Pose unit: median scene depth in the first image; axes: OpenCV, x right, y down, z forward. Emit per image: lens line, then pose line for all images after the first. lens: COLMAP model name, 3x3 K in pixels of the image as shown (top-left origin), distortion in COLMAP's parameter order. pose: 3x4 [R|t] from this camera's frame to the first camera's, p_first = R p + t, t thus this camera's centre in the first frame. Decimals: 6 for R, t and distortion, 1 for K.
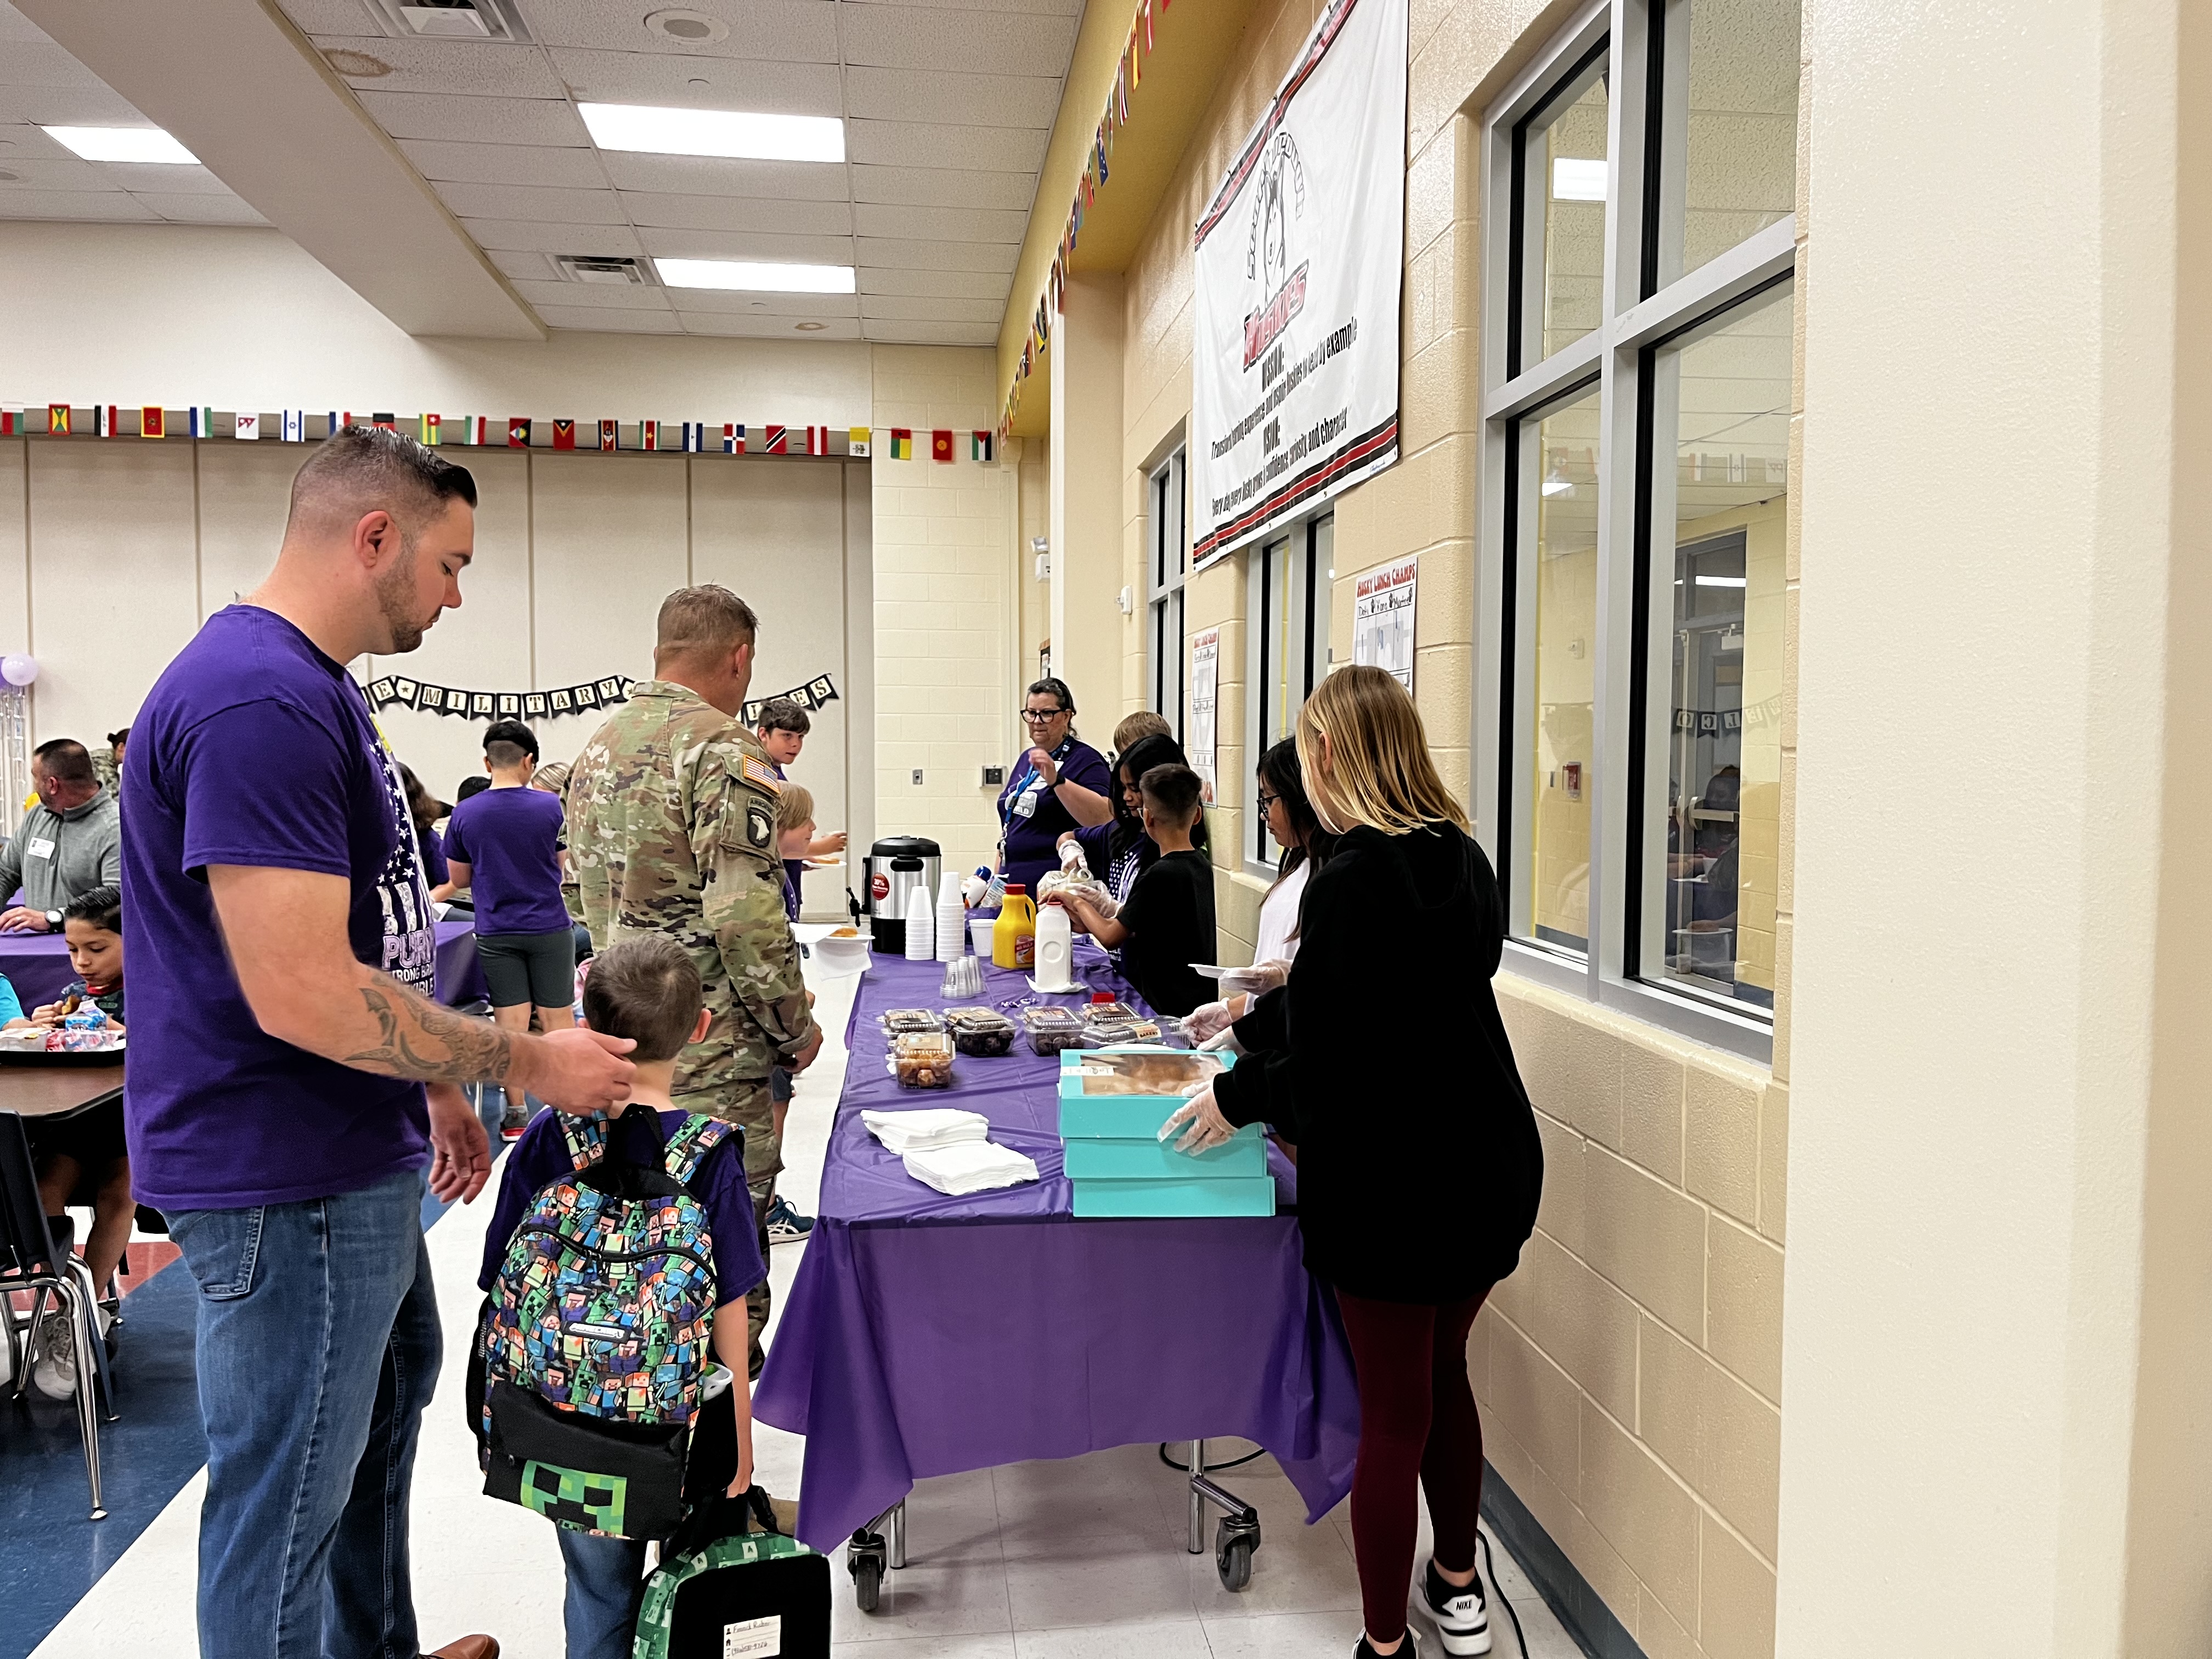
lens RADIAL K [[1699.4, 0, 1121.0], [0, 1699.4, 834.9], [0, 0, 1]] dist [0.071207, -0.100234]
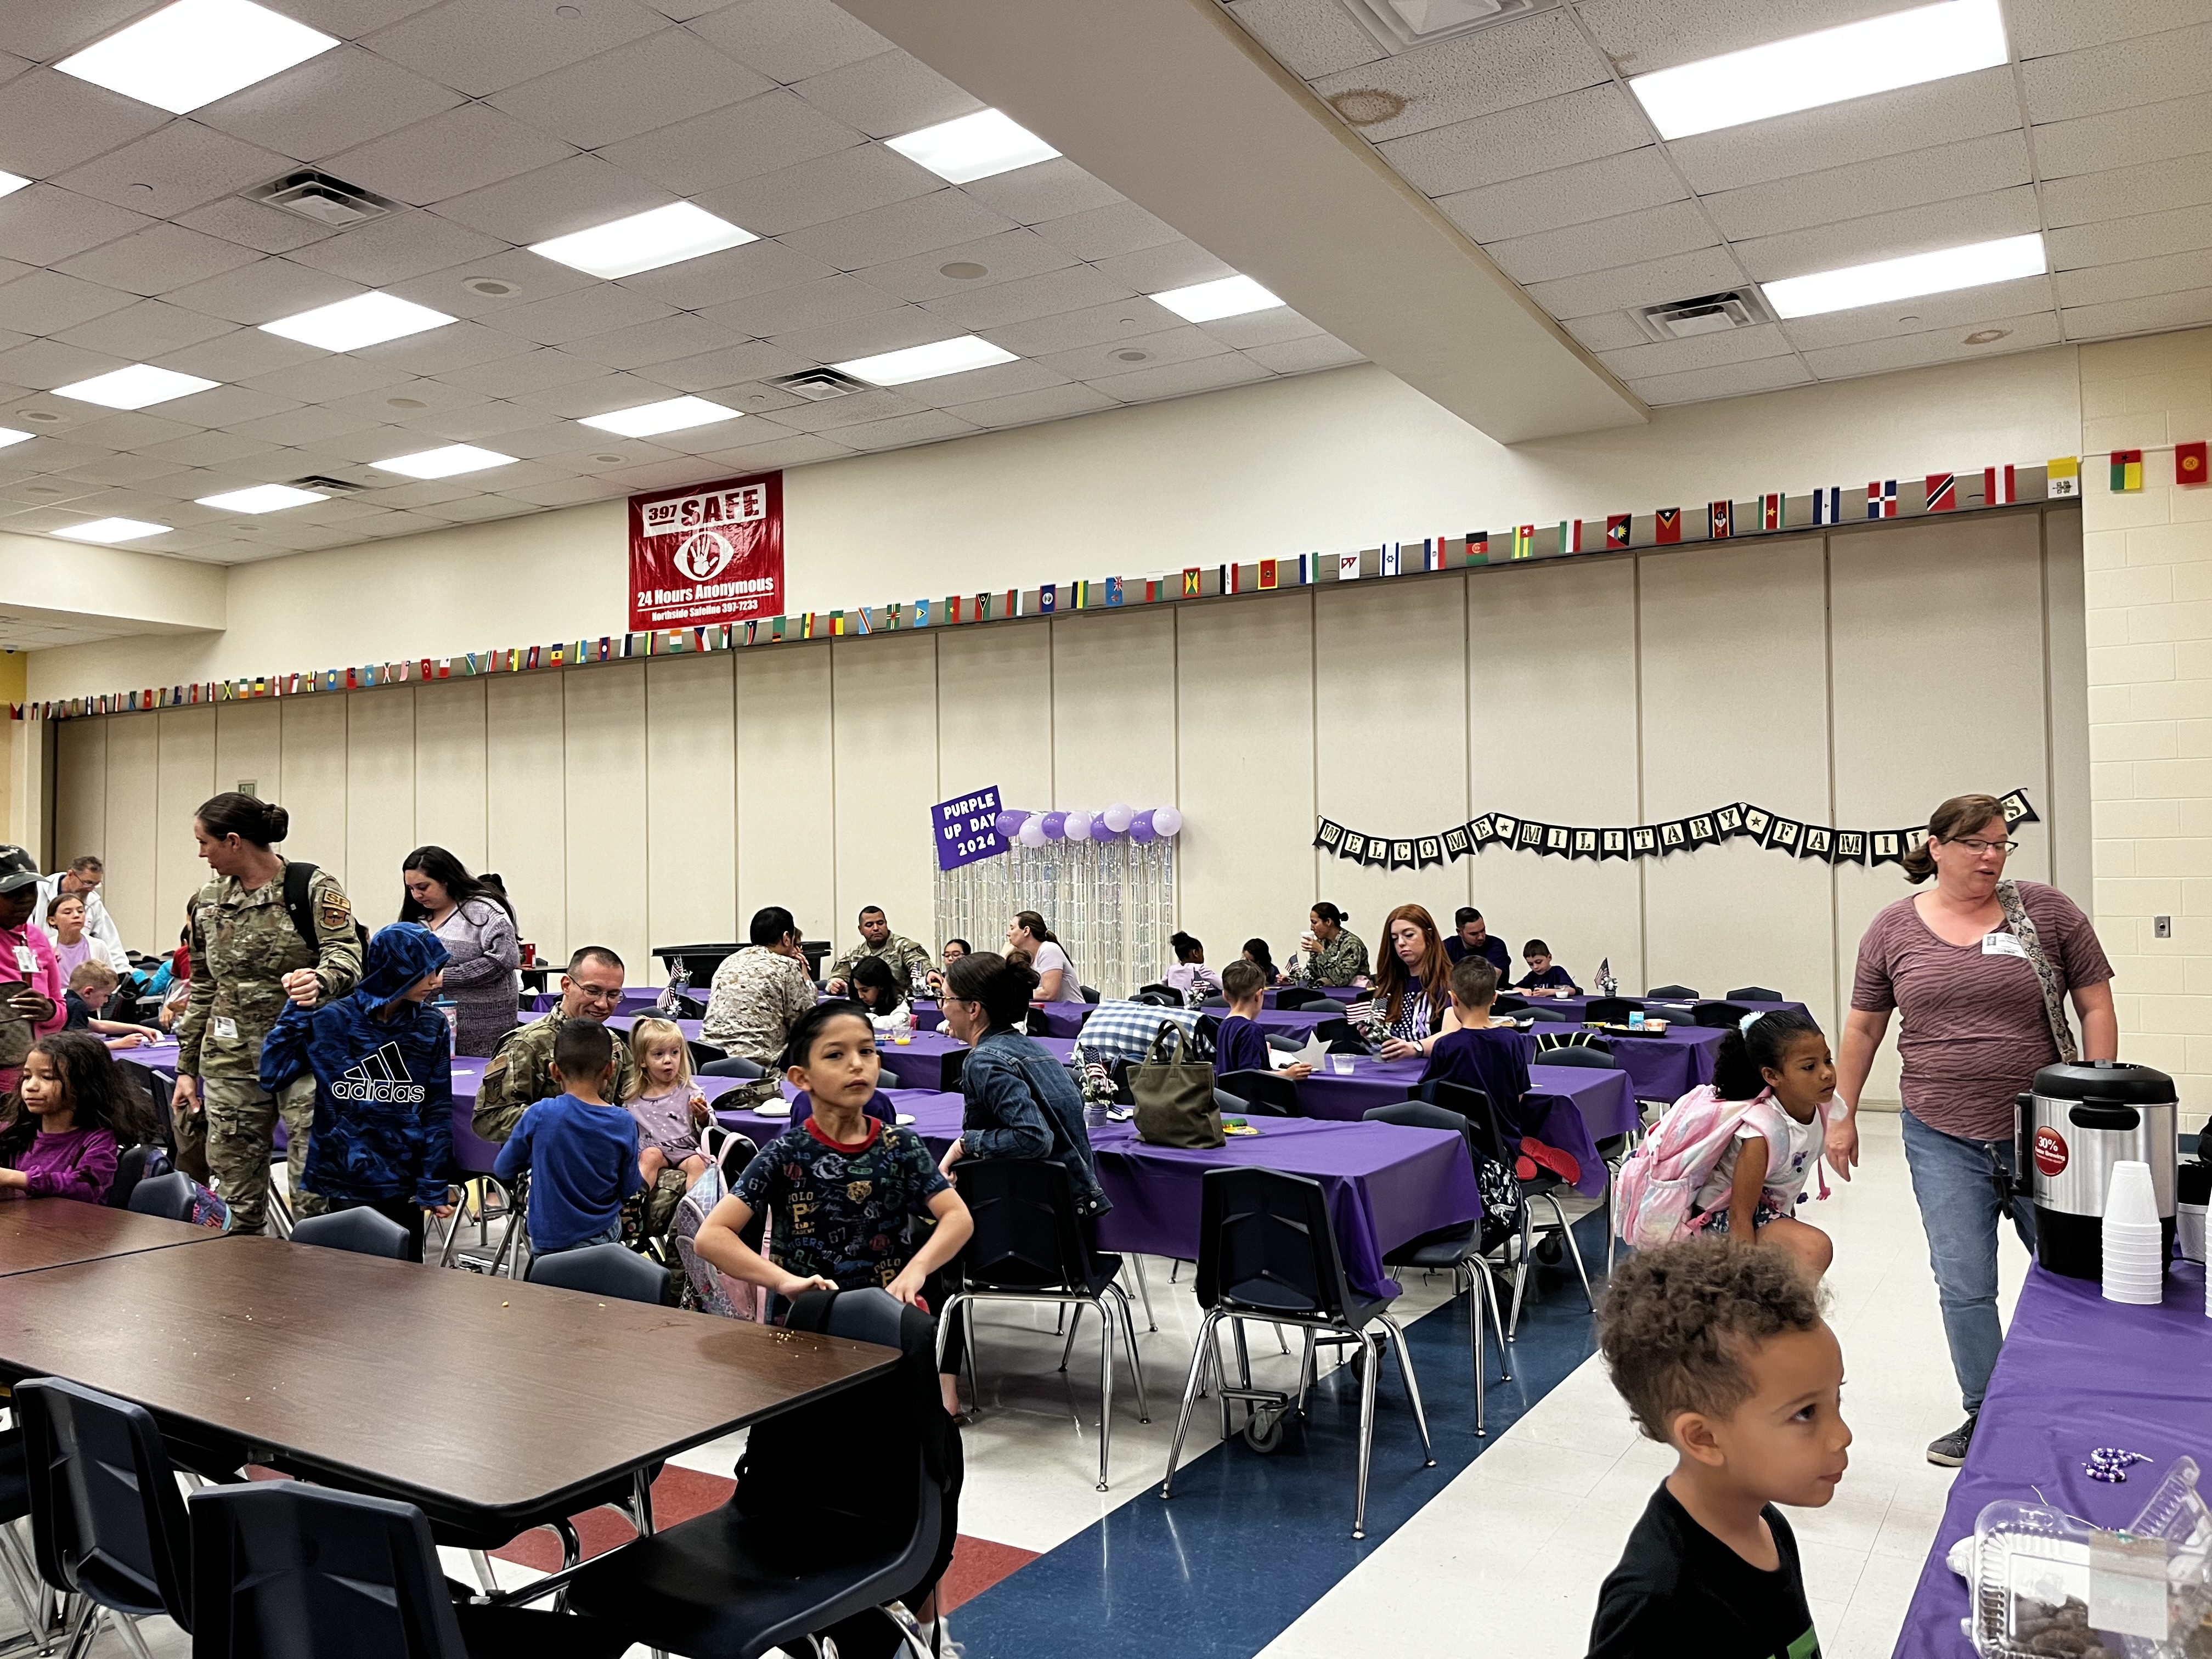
lens RADIAL K [[1660.4, 0, 1106.3], [0, 1660.4, 833.9], [0, 0, 1]] dist [0.064065, -0.085866]
pose [[0.771591, -0.027559, -0.635521, -0.013630], [-0.022827, 0.997218, -0.070958, -0.013777], [0.635709, 0.069257, 0.768816, 0.186326]]
